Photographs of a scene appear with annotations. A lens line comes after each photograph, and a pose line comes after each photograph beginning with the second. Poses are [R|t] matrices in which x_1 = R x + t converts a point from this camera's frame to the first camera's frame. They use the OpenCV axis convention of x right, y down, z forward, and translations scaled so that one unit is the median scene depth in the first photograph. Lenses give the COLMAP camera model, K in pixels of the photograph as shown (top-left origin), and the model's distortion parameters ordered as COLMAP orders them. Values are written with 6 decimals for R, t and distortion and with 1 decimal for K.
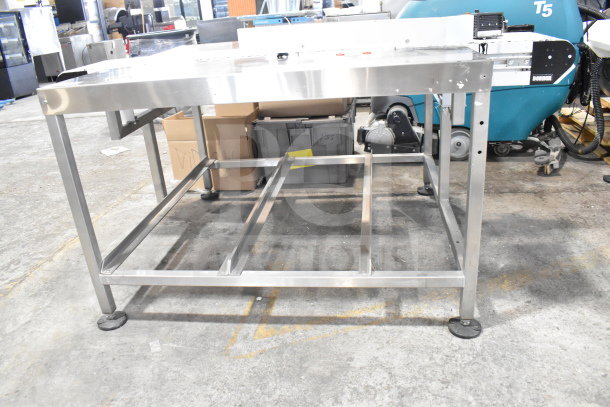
lens RADIAL K [[471.8, 0, 305.0], [0, 471.8, 203.5], [0, 0, 1]] dist [-0.081994, 0.000670]
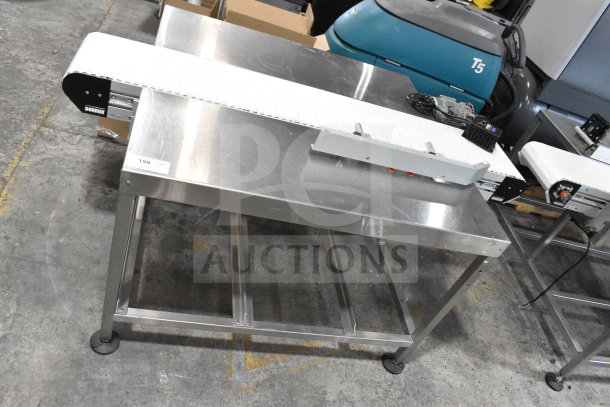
lens RADIAL K [[471.8, 0, 306.0], [0, 471.8, 204.7], [0, 0, 1]] dist [-0.081994, 0.000670]
pose [[0.876186, 0.146311, 0.459230, -0.582997], [-0.280740, 0.929415, 0.239525, -0.427772], [-0.391770, -0.338793, 0.855416, 0.064119]]
